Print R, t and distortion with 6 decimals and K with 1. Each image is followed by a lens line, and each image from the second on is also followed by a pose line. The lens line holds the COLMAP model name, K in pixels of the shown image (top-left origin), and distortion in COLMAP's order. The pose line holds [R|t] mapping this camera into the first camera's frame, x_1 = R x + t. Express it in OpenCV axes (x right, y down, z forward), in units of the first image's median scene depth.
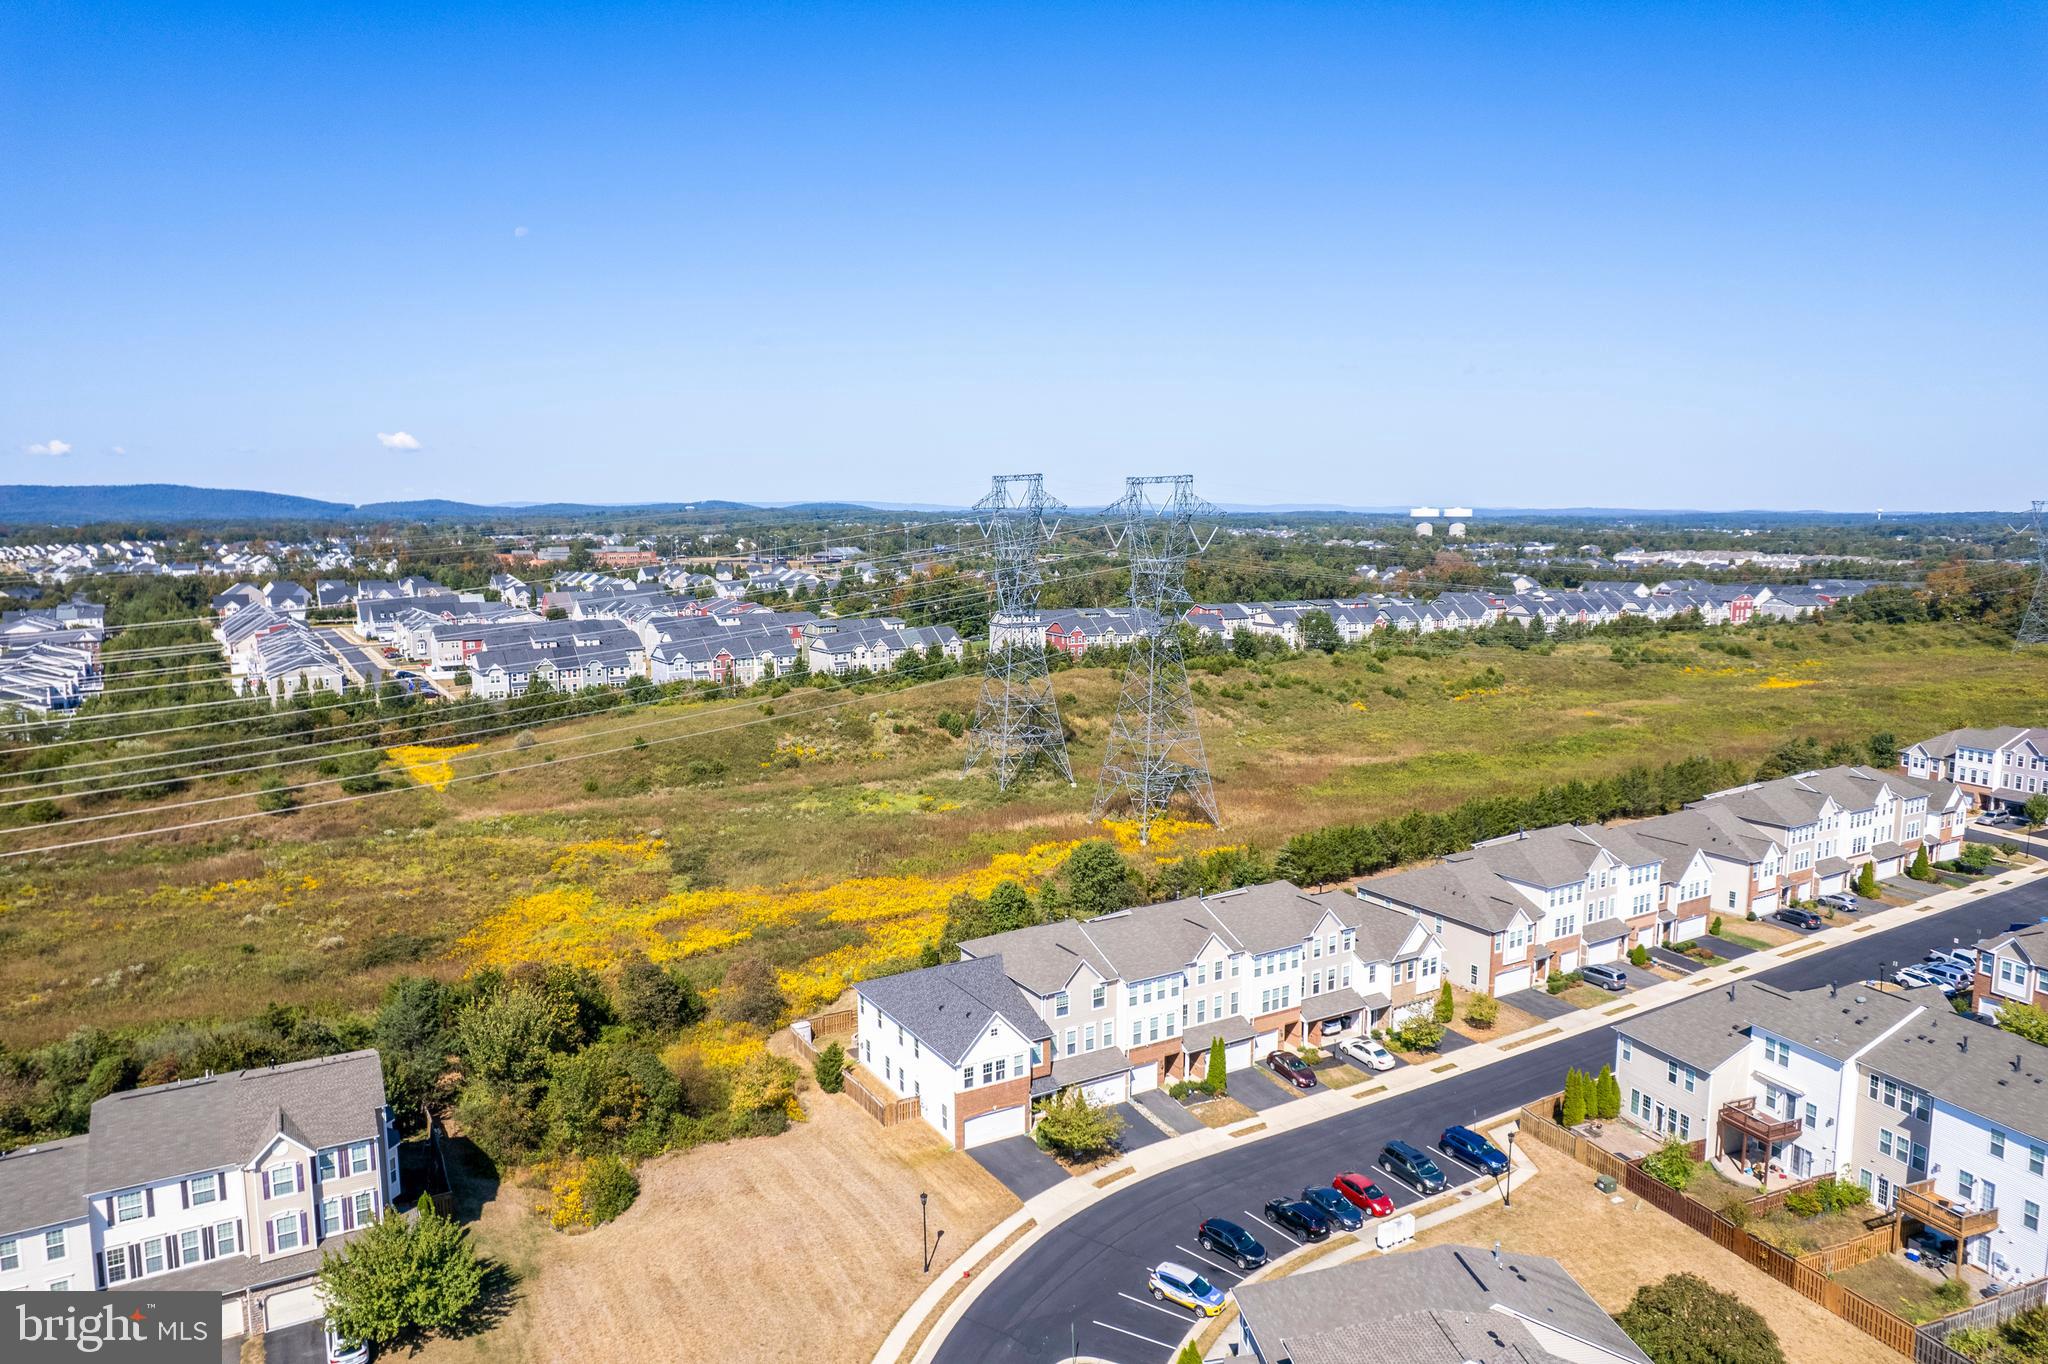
lens RADIAL K [[1299.3, 0, 1024.0], [0, 1299.3, 682.0], [0, 0, 1]] dist [-0.064816, 0.051896]
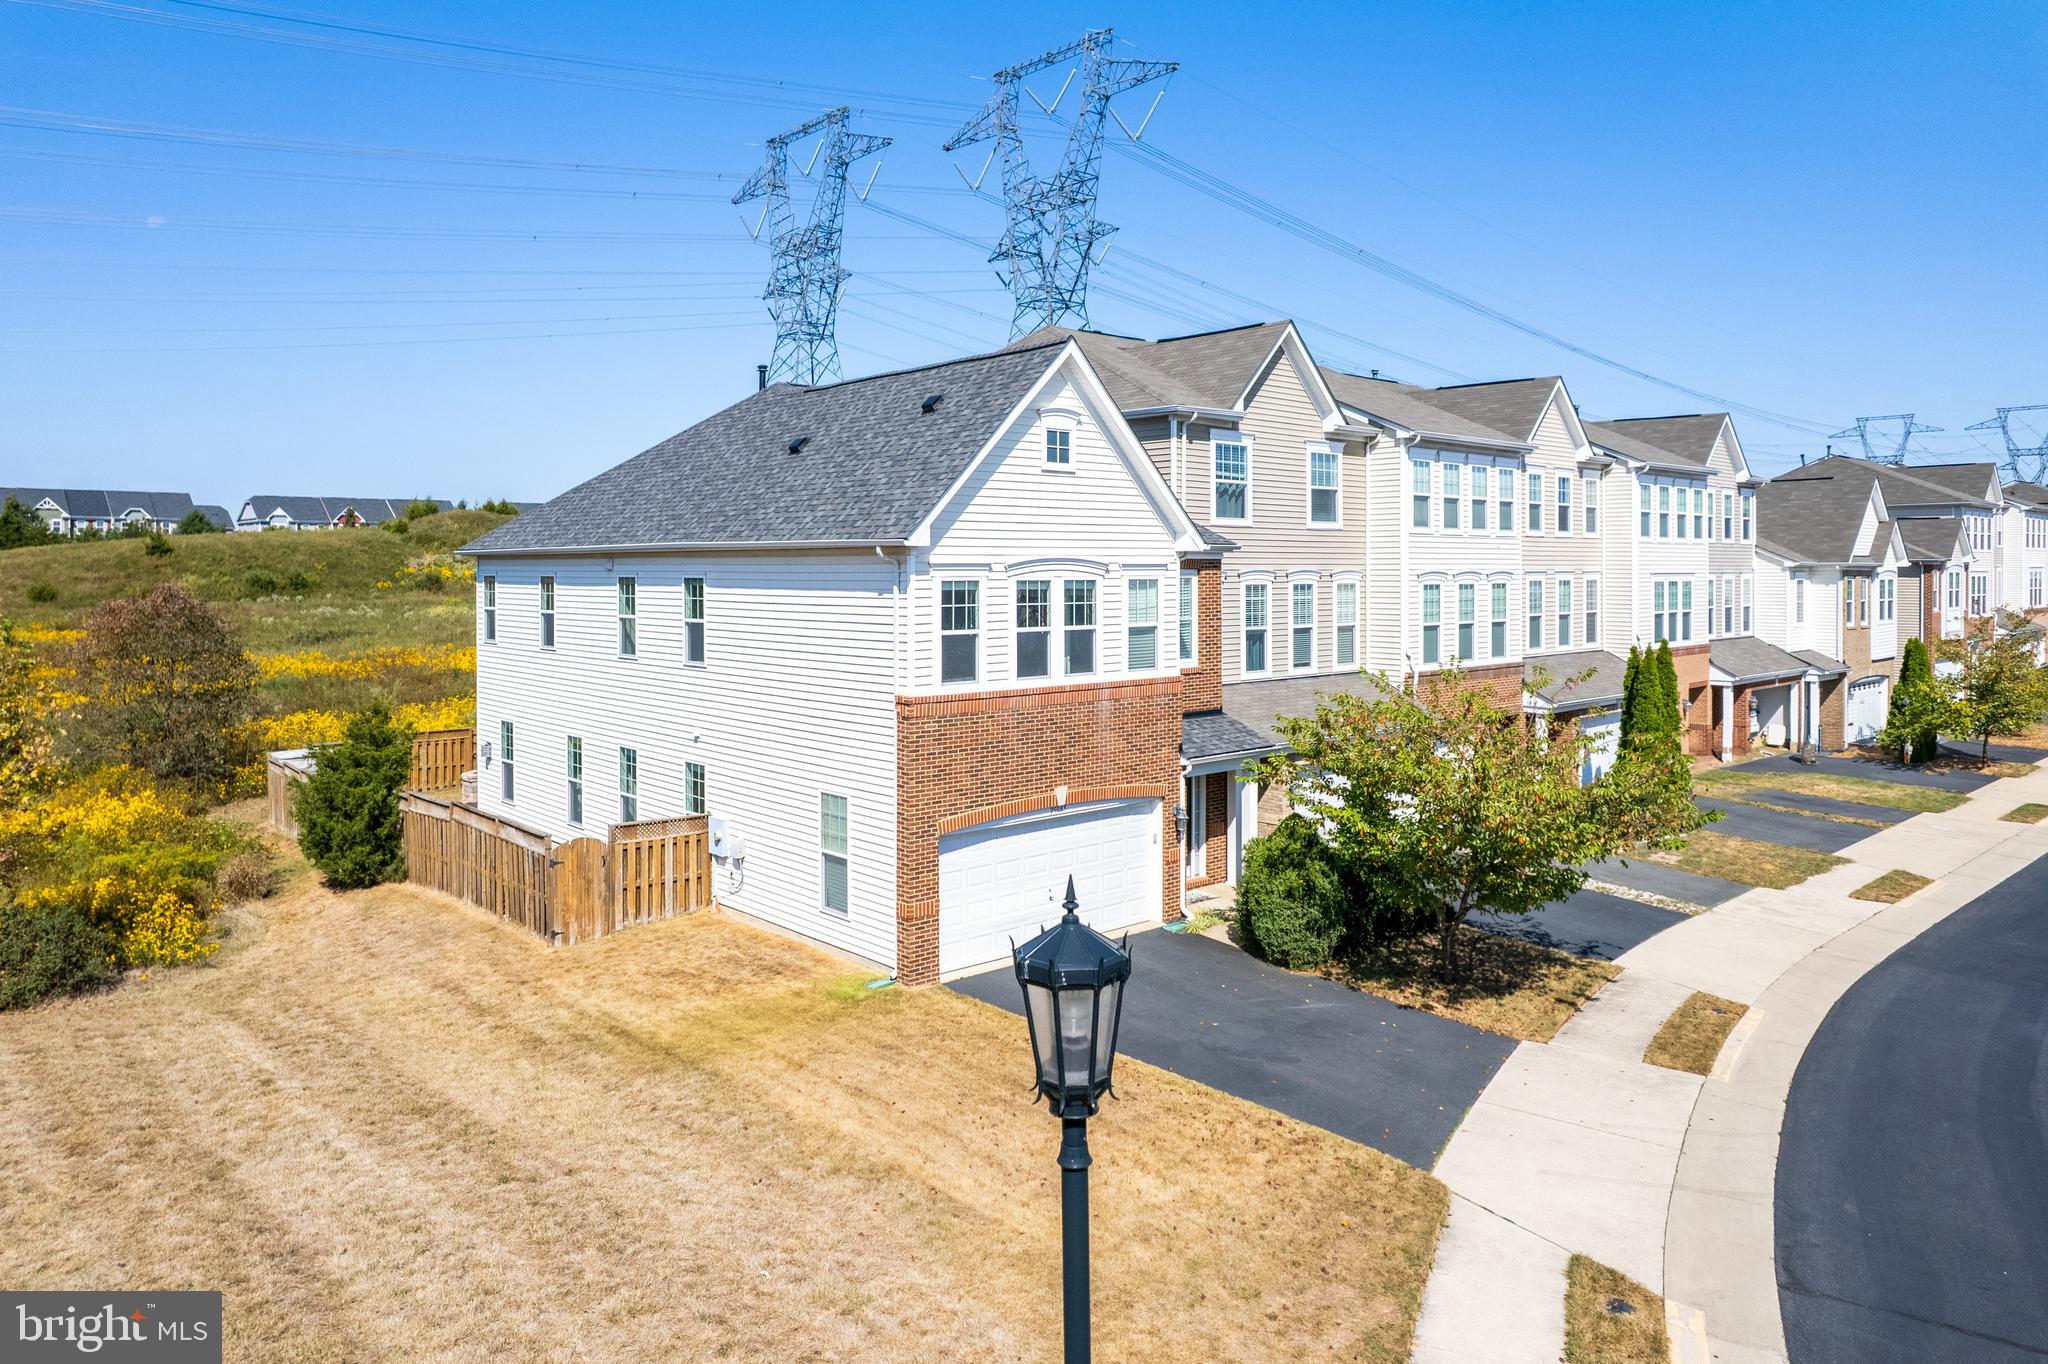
lens RADIAL K [[1353.1, 0, 1018.9], [0, 1353.1, 548.6], [0, 0, 1]] dist [-0.059904, 0.049982]
pose [[0.979869, 0.004057, 0.199600, -0.072144], [0.023253, 0.990669, -0.134289, 0.297566], [-0.198283, 0.136227, 0.970632, 0.715273]]
